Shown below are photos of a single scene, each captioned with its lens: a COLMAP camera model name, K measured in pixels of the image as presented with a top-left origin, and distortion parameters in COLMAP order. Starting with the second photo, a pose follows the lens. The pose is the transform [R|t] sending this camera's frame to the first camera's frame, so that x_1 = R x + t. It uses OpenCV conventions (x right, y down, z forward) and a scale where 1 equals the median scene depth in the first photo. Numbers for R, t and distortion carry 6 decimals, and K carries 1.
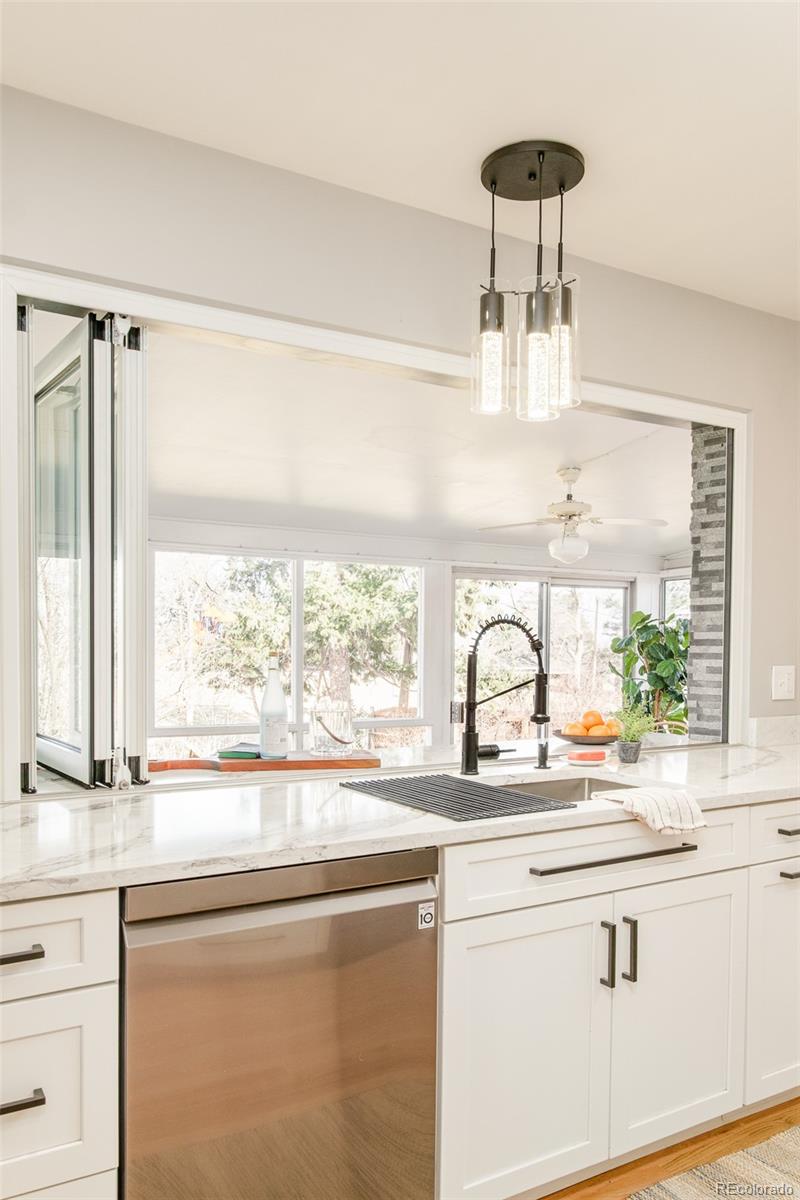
lens RADIAL K [[878.1, 0, 398.2], [0, 878.1, 605.1], [0, 0, 1]] dist [0.005815, 0.008035]
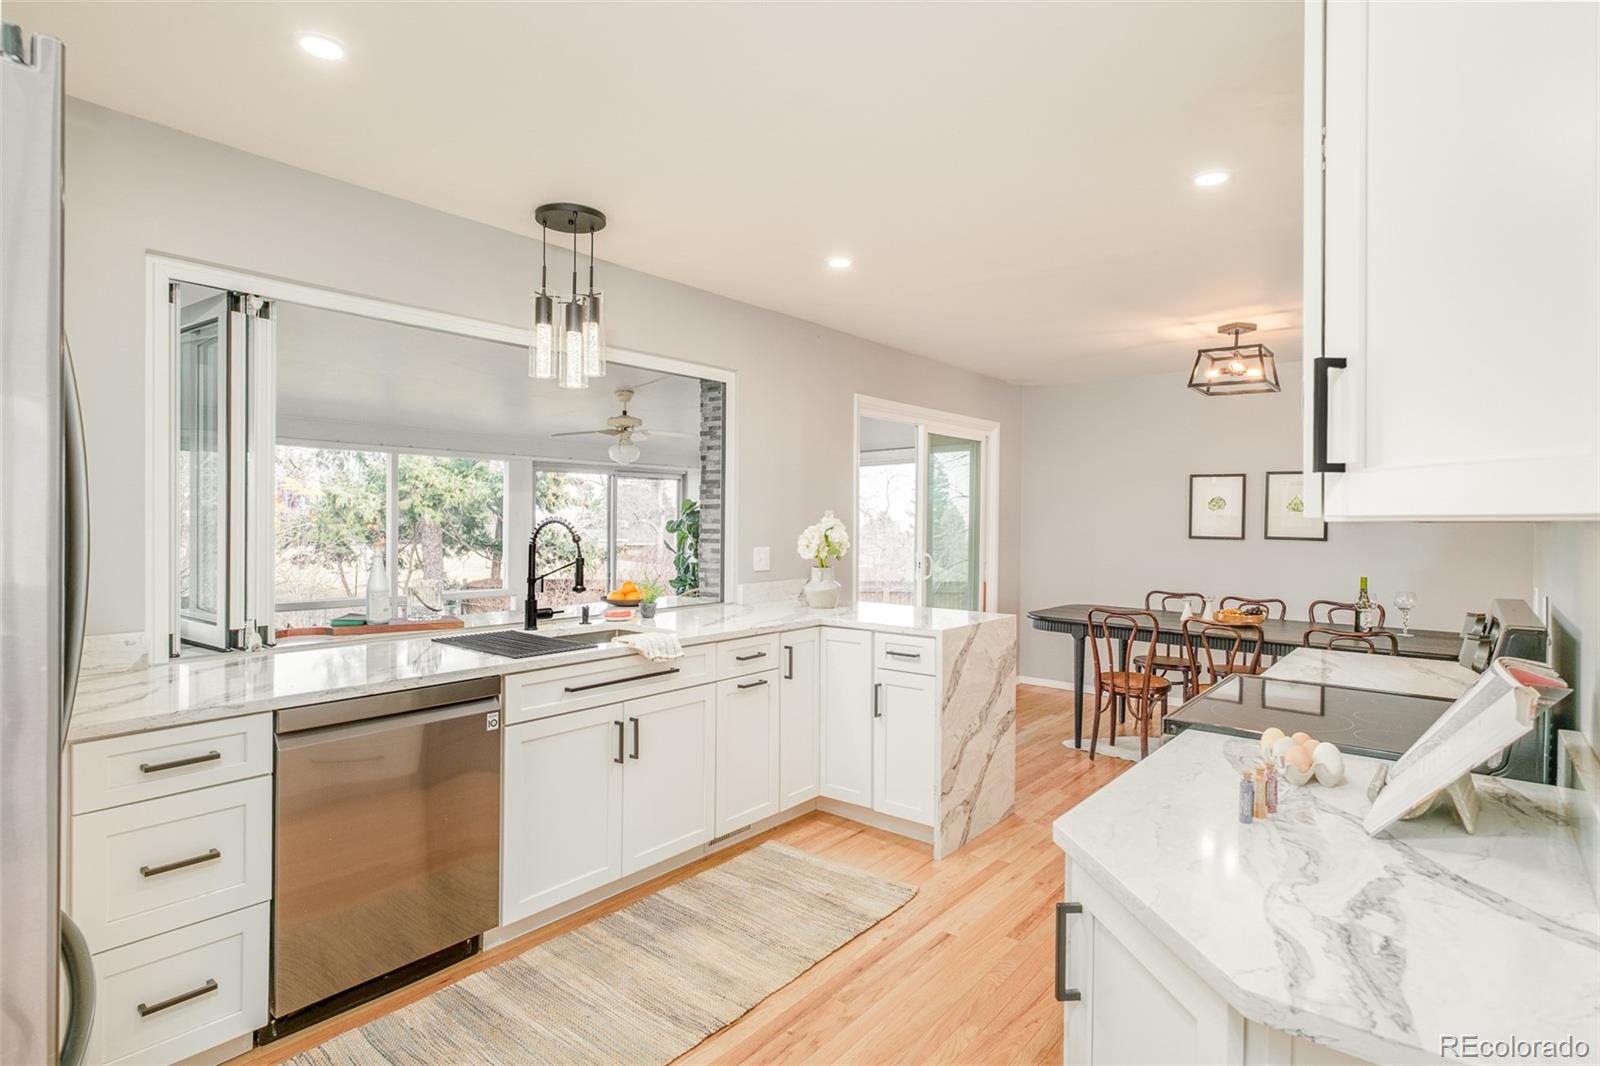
lens RADIAL K [[810.8, 0, 730.4], [0, 810.8, 510.4], [0, 0, 1]] dist [0.012591, 0.002080]
pose [[0.959746, 0.001855, 0.280862, 0.024045], [-0.011862, 0.999354, 0.033937, -0.046552], [-0.280617, -0.035902, 0.959148, -0.333378]]
